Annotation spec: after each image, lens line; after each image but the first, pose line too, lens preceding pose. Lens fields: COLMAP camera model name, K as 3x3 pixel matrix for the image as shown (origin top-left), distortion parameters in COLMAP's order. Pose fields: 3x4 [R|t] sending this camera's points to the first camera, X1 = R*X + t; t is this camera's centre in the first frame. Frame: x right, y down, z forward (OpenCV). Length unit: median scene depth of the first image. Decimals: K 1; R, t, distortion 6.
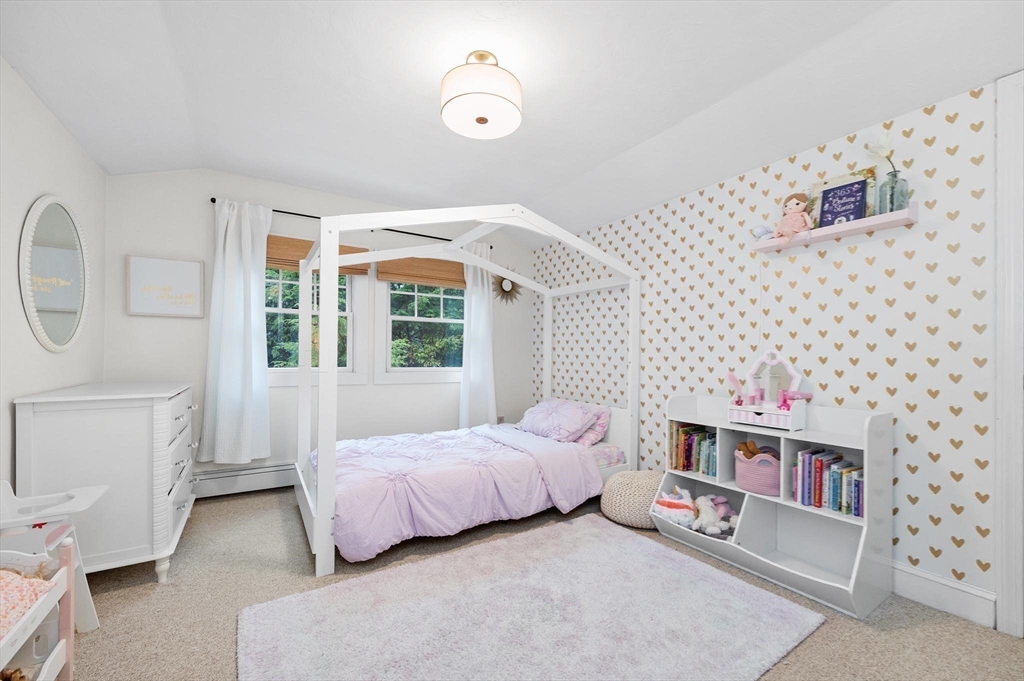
lens RADIAL K [[405.3, 0, 513.0], [0, 405.3, 351.3], [0, 0, 1]] dist [0.001267, 0.000000]
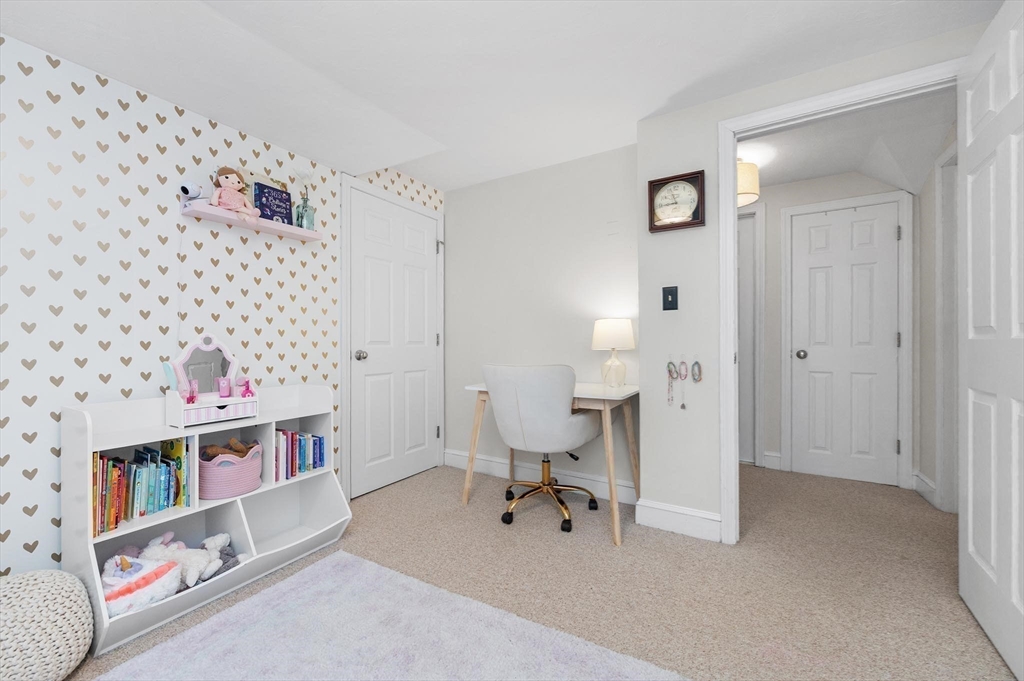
lens RADIAL K [[403.5, 0, 510.3], [0, 403.5, 344.1], [0, 0, 1]] dist [-0.000130, -0.000072]
pose [[-0.435570, -0.007548, 0.900123, -0.468094], [-0.007624, 0.999960, 0.004695, 0.011505], [-0.900123, -0.004818, -0.435610, 0.884599]]
